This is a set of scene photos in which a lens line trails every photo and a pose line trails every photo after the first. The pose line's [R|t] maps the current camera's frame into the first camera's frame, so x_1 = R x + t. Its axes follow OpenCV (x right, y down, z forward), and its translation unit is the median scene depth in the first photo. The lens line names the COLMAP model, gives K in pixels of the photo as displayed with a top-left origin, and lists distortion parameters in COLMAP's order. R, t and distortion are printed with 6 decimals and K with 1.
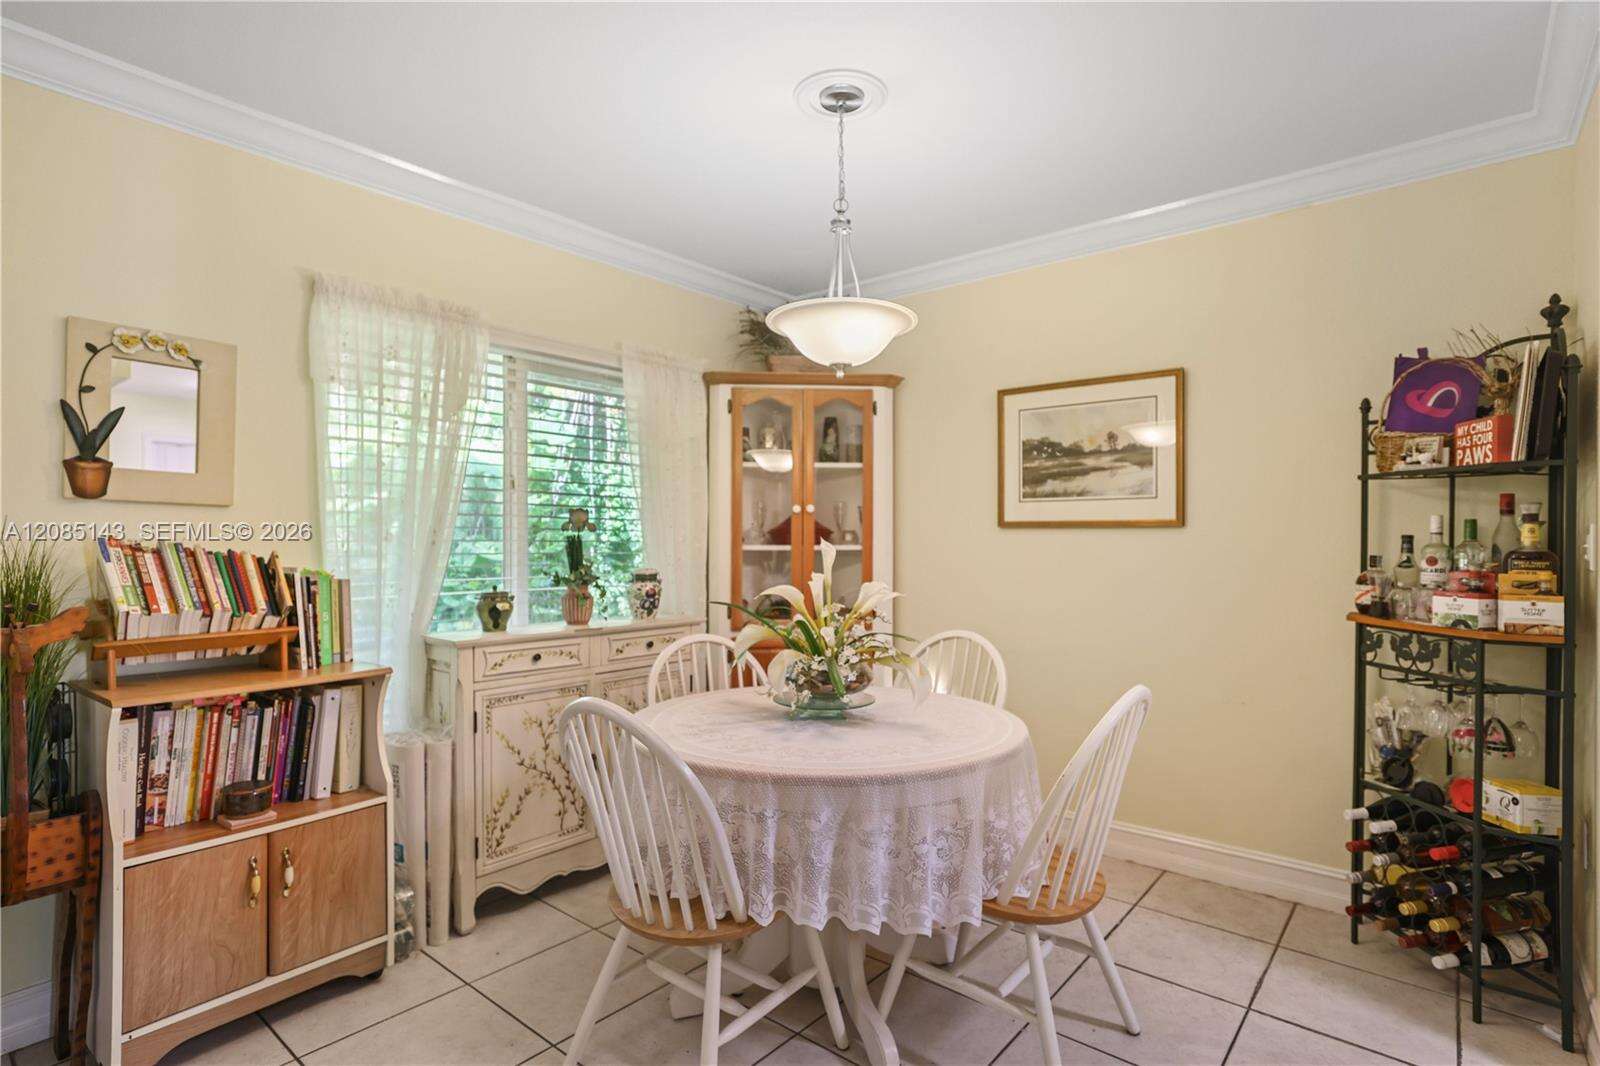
lens RADIAL K [[815.2, 0, 797.1], [0, 815.2, 537.2], [0, 0, 1]] dist [-0.005075, 0.000923]
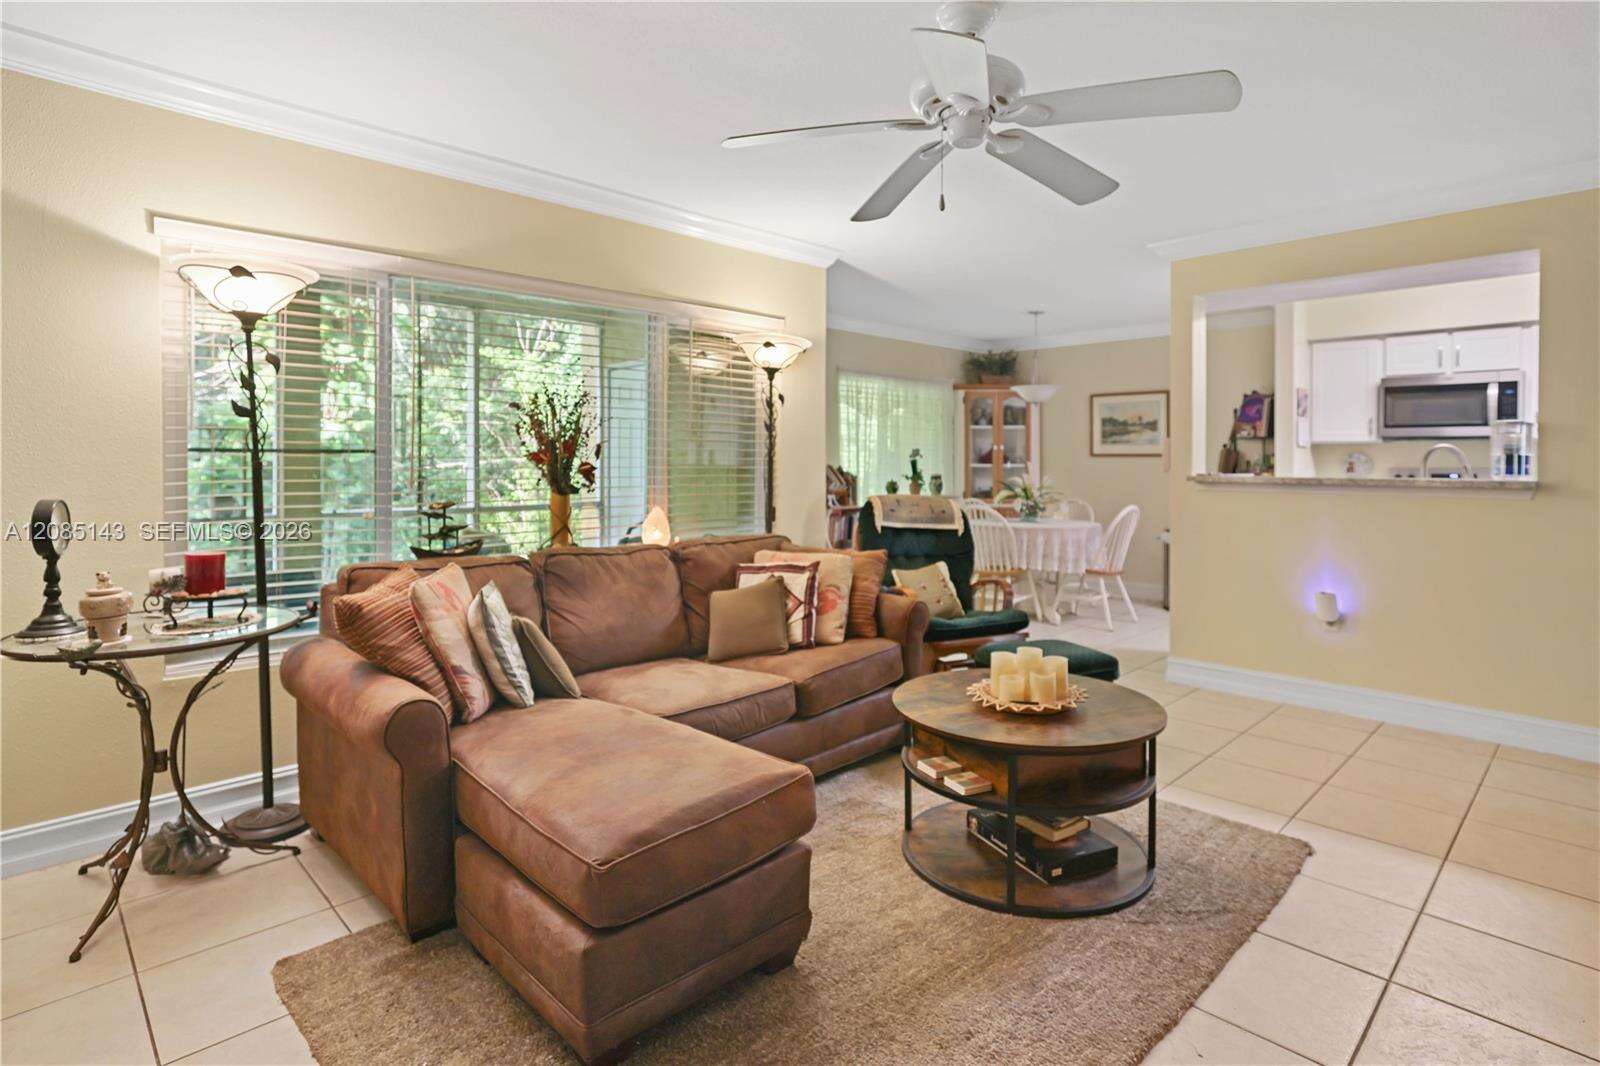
lens RADIAL K [[829.5, 0, 828.5], [0, 829.5, 463.0], [0, 0, 1]] dist [0.001626, 0.001860]
pose [[0.998213, 0.005823, -0.059479, -0.484284], [-0.005893, 0.999982, -0.000998, 0.017297], [0.059472, 0.001347, 0.998229, -1.904952]]
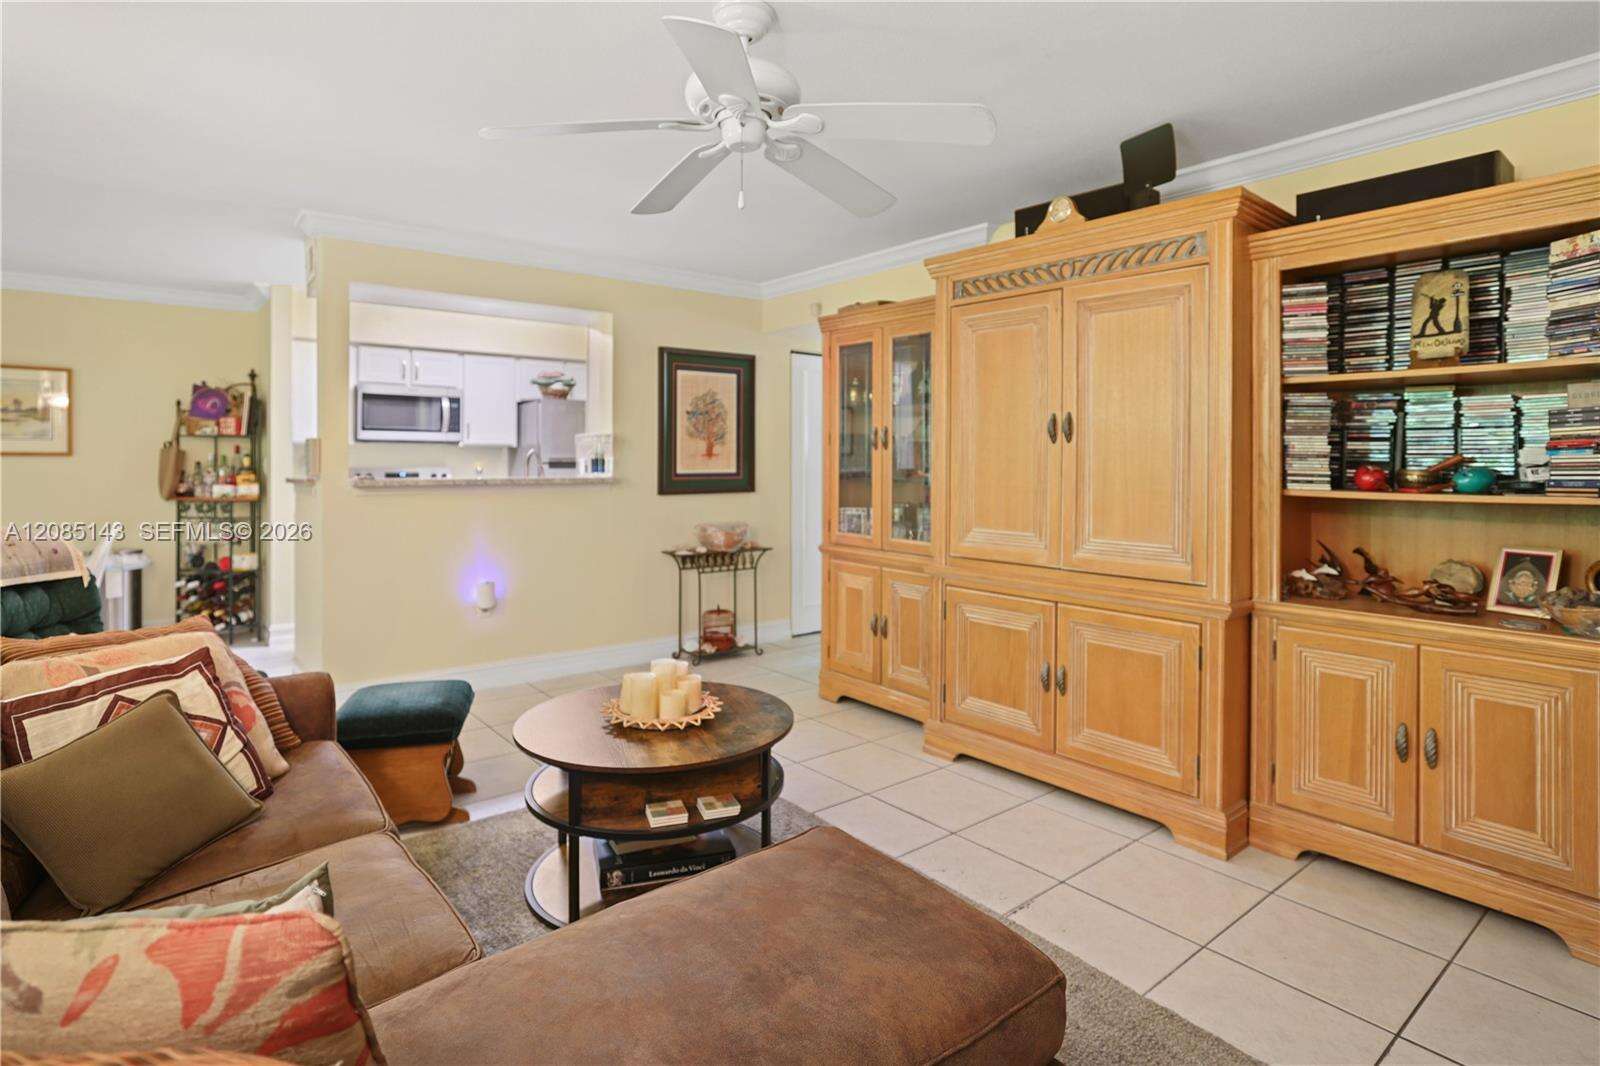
lens RADIAL K [[829.5, 0, 781.0], [0, 829.5, 463.4], [0, 0, 1]] dist [0.001626, 0.001860]
pose [[0.196789, -0.001073, 0.980445, -1.304808], [0.002457, 0.999997, 0.000601, 0.005939], [-0.980443, 0.002290, 0.196791, -1.149790]]
